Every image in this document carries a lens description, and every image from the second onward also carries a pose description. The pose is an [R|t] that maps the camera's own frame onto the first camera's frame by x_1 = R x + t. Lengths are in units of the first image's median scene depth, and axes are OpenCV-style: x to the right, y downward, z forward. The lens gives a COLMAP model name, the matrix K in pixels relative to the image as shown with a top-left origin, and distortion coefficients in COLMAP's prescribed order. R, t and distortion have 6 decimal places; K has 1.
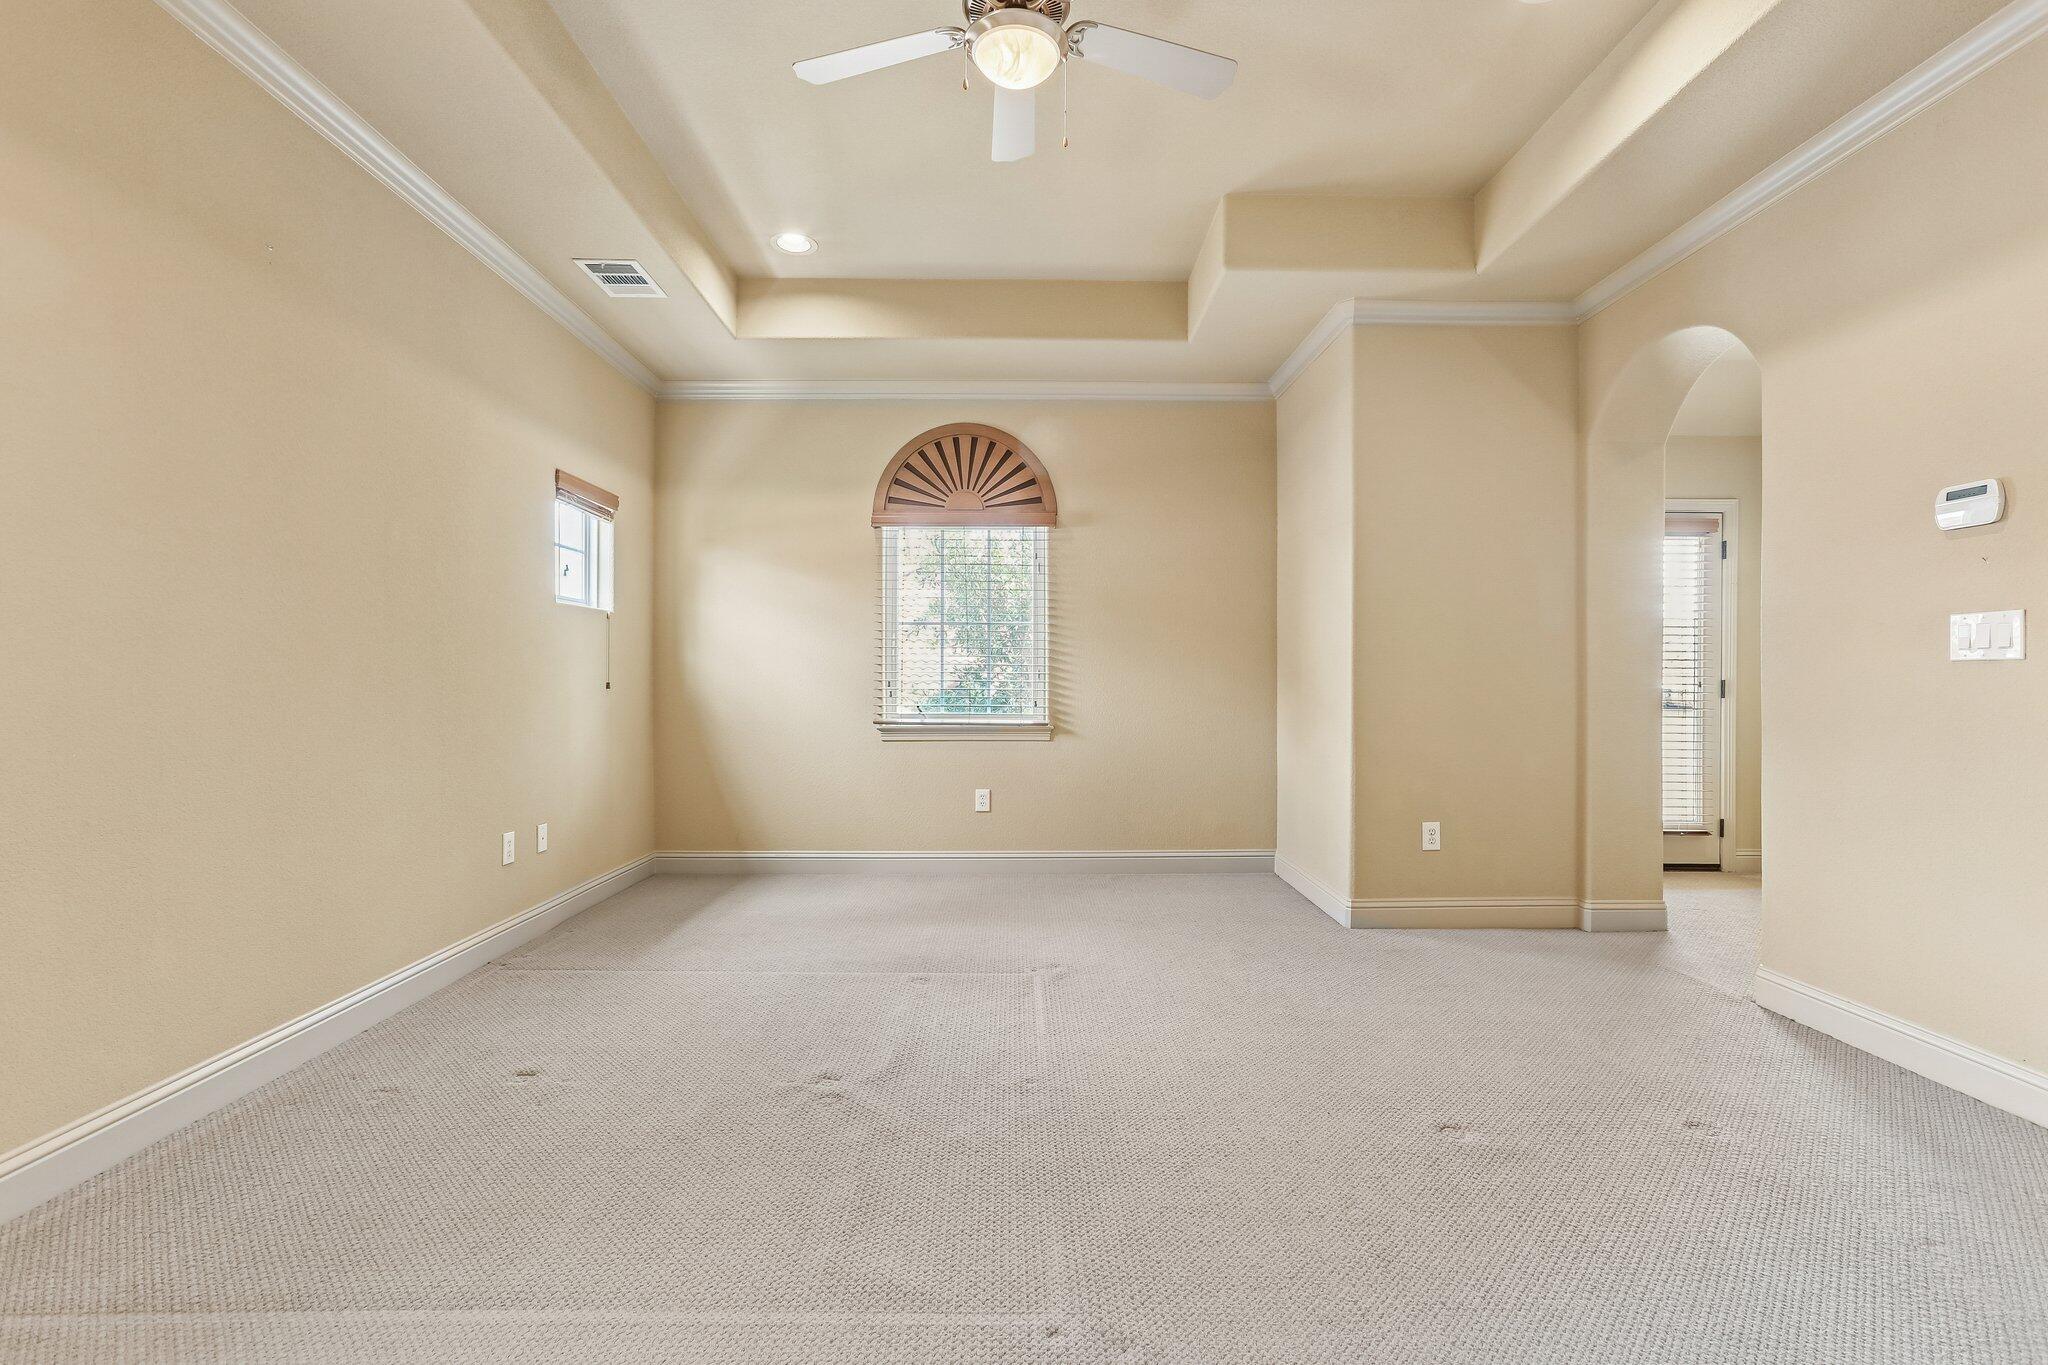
lens RADIAL K [[925.2, 0, 1022.7], [0, 925.2, 676.3], [0, 0, 1]] dist [-0.041548, 0.026203]
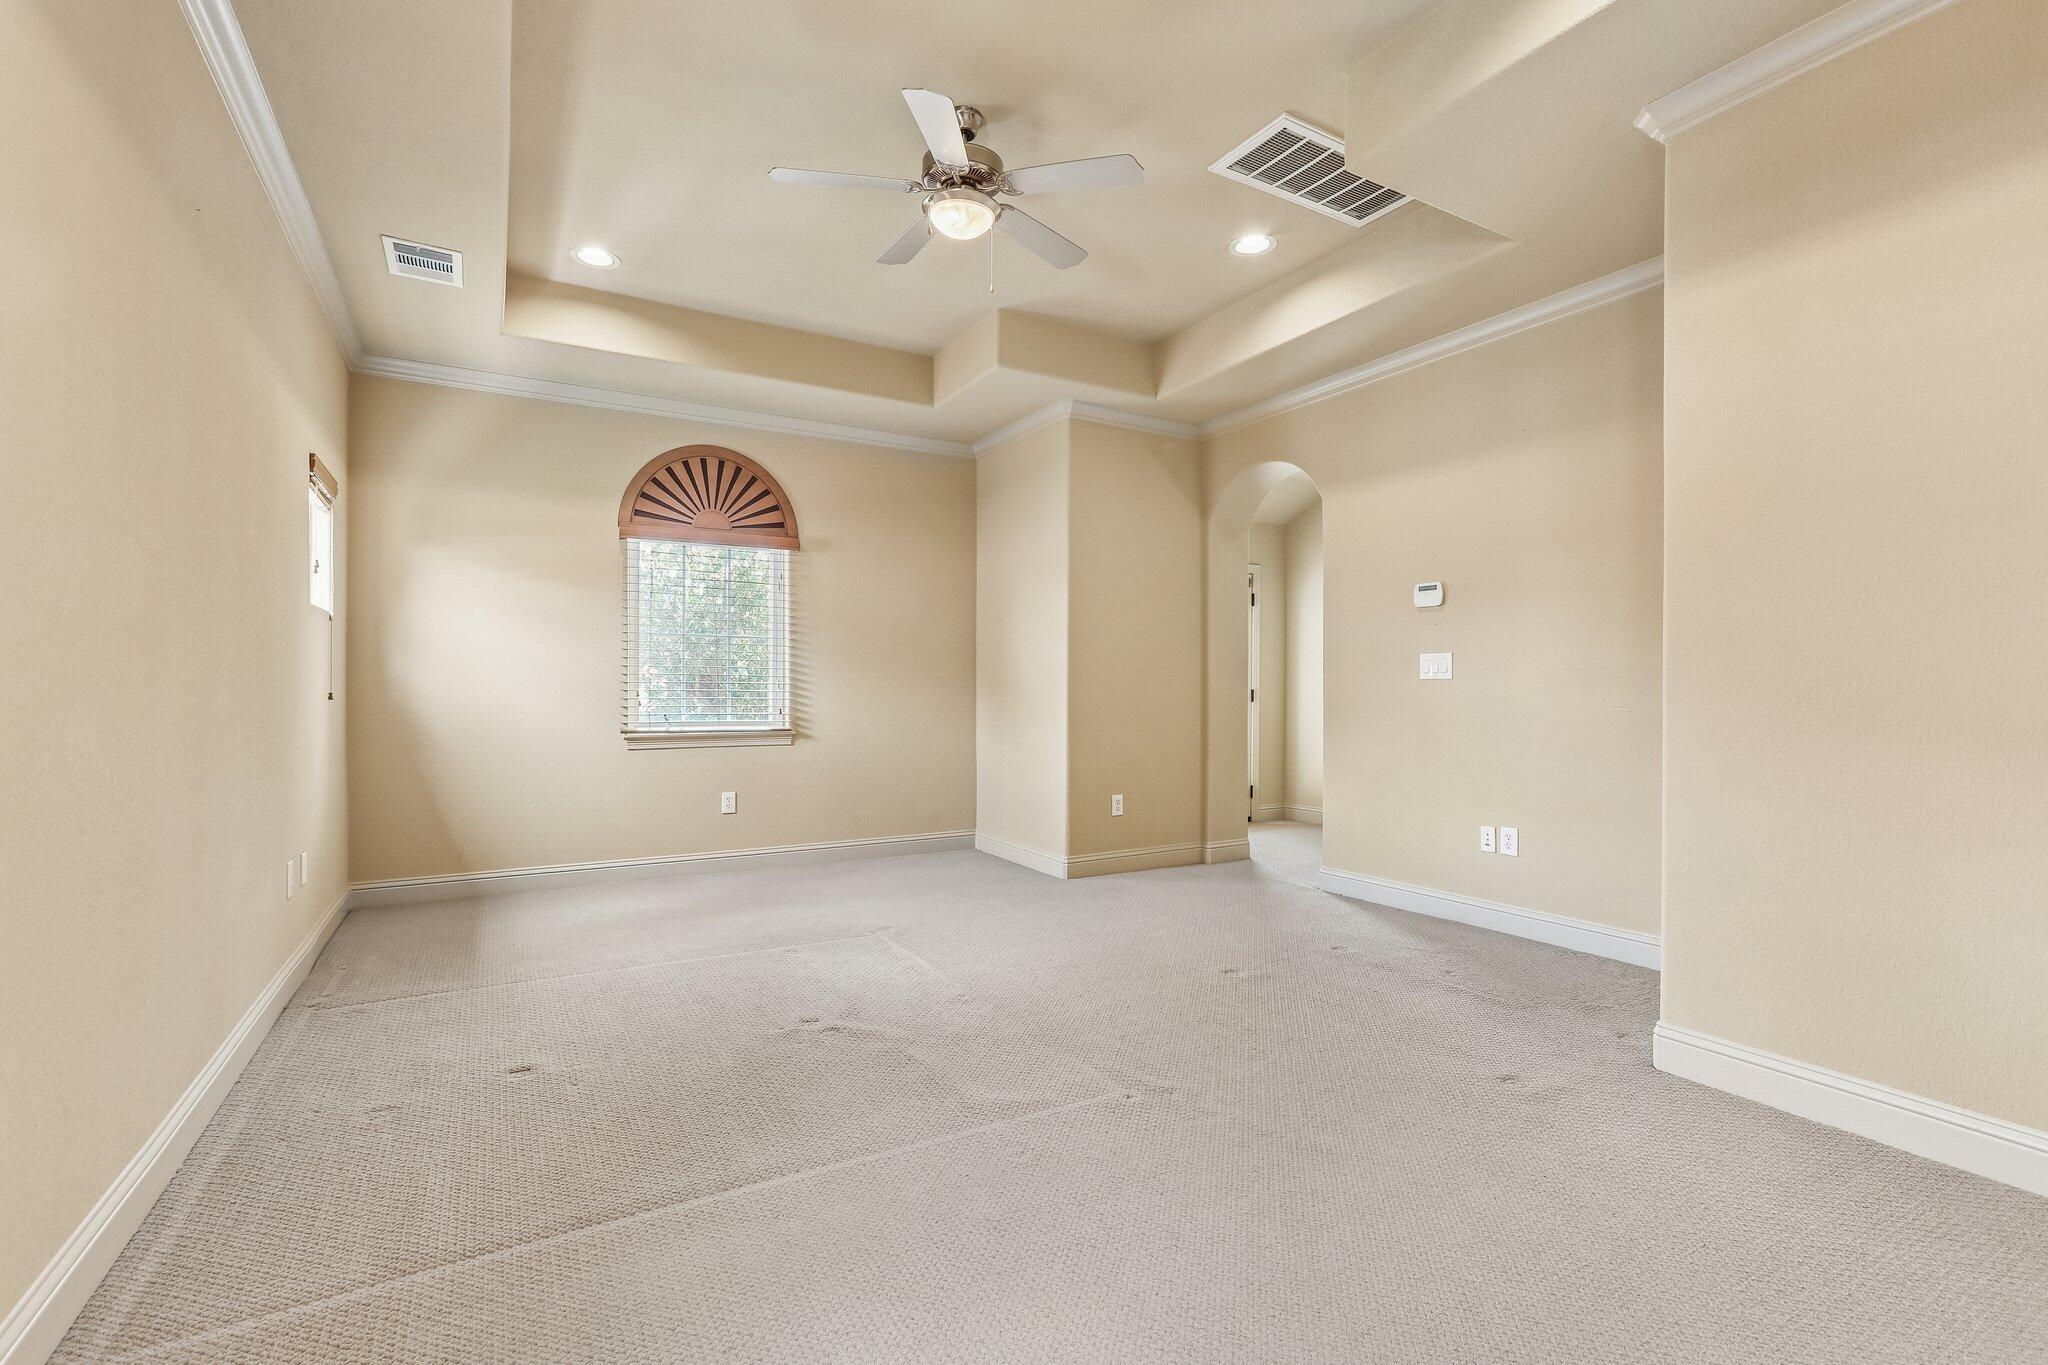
lens RADIAL K [[925.6, 0, 1034.5], [0, 925.6, 685.6], [0, 0, 1]] dist [-0.028857, 0.000205]
pose [[0.863505, 0.001743, 0.504337, -0.293965], [-0.002151, 0.999998, 0.000227, -0.001828], [-0.504336, -0.001281, 0.863507, -0.100626]]
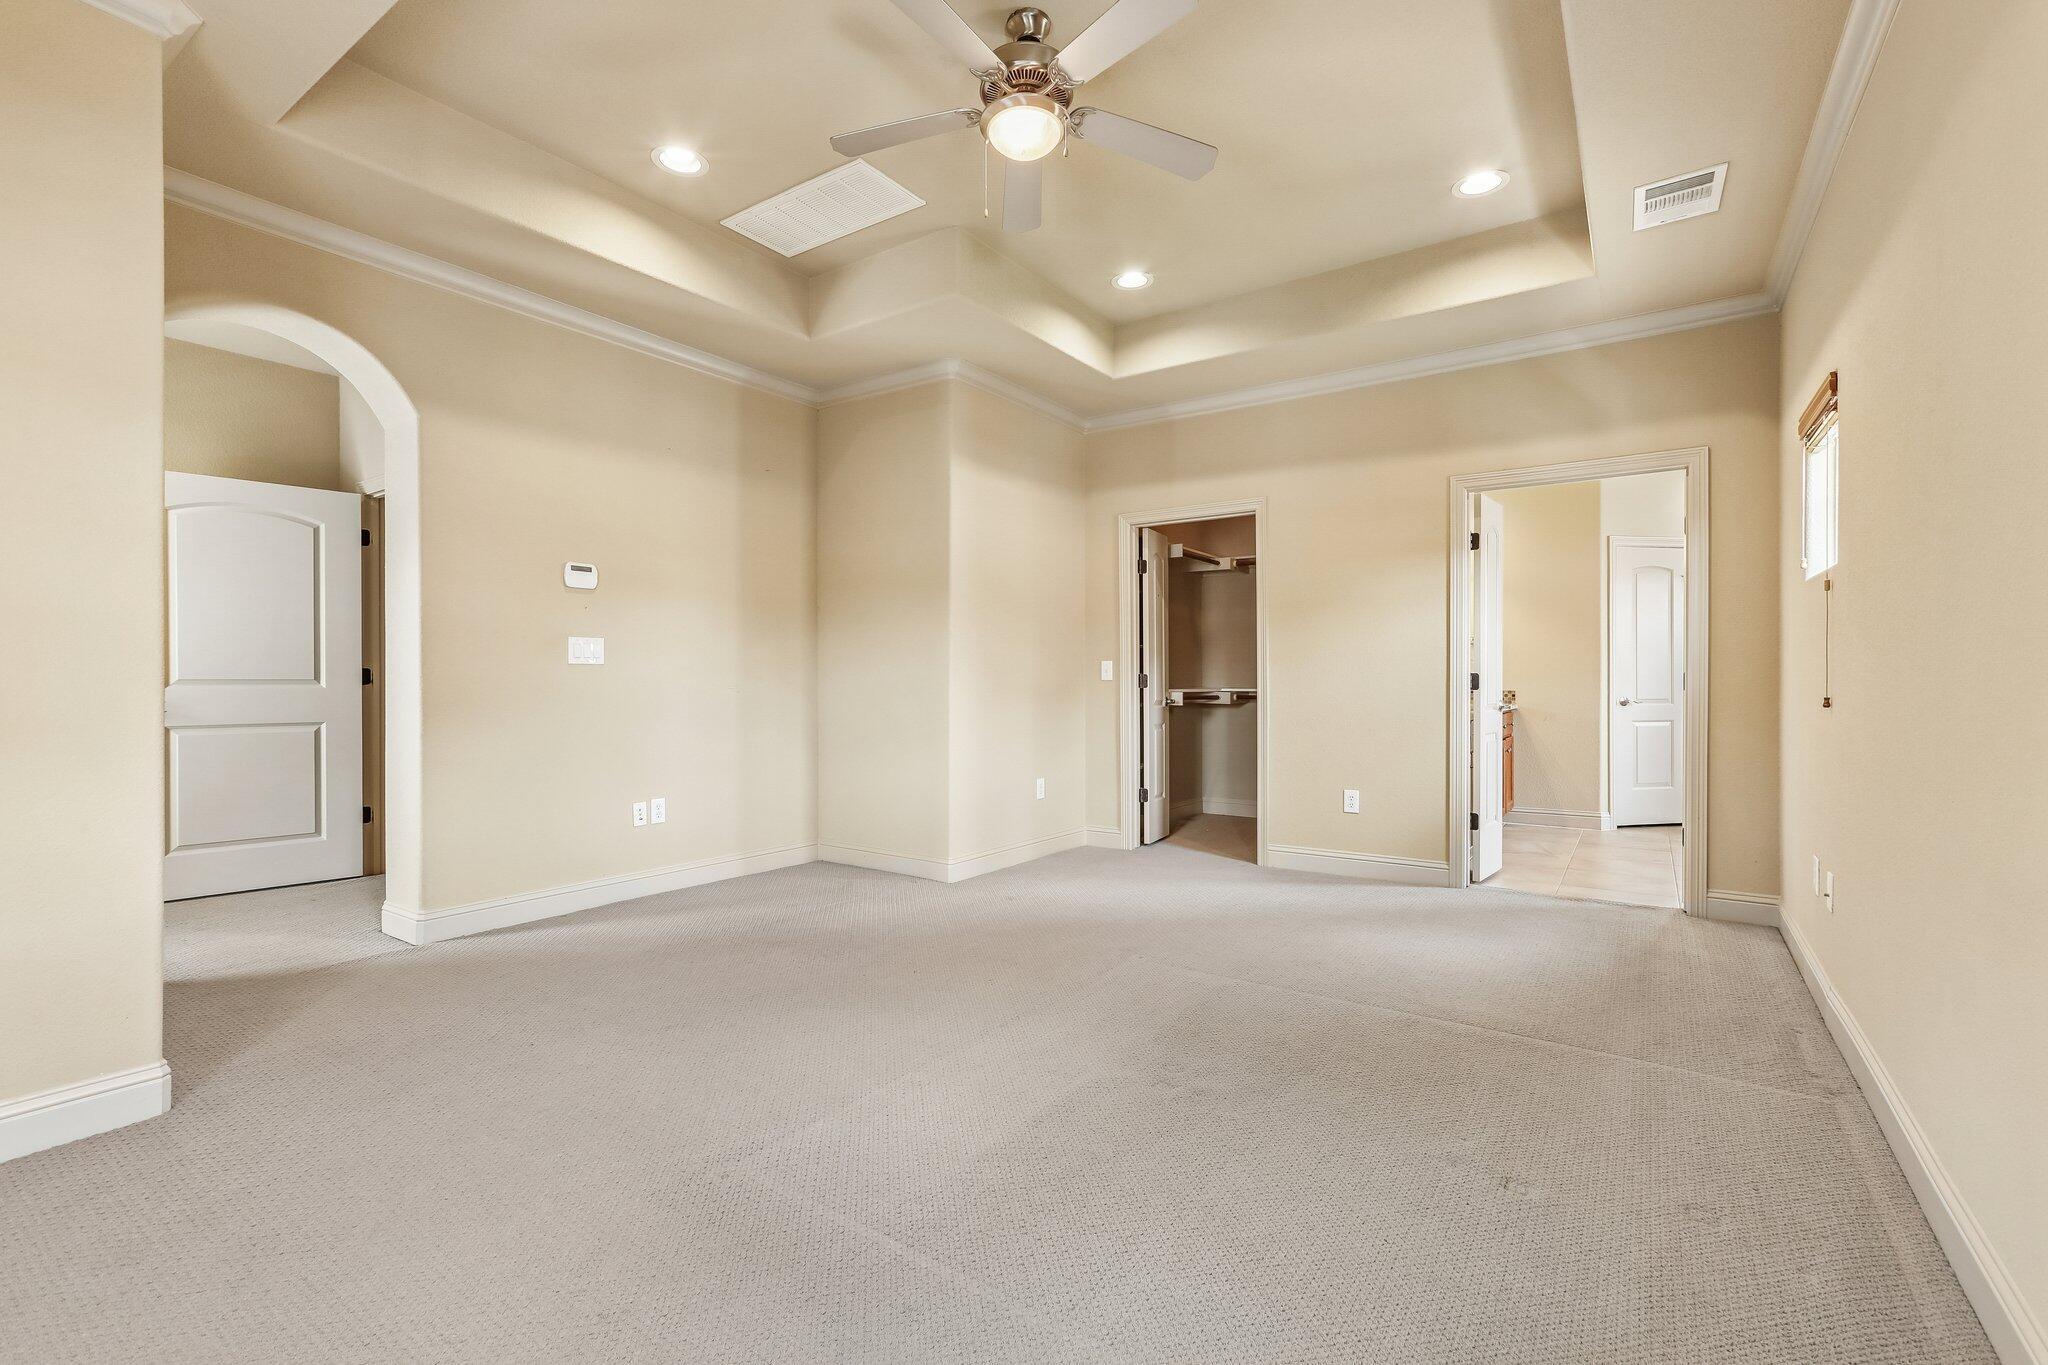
lens RADIAL K [[894.8, 0, 1024.0], [0, 894.8, 682.5], [0, 0, 1]] dist [-0.001043, -0.000010]
pose [[-0.818367, -0.002853, 0.574689, -0.329543], [-0.003427, 0.999994, 0.000084, 0.007389], [-0.574686, -0.001901, -0.818372, 0.972499]]
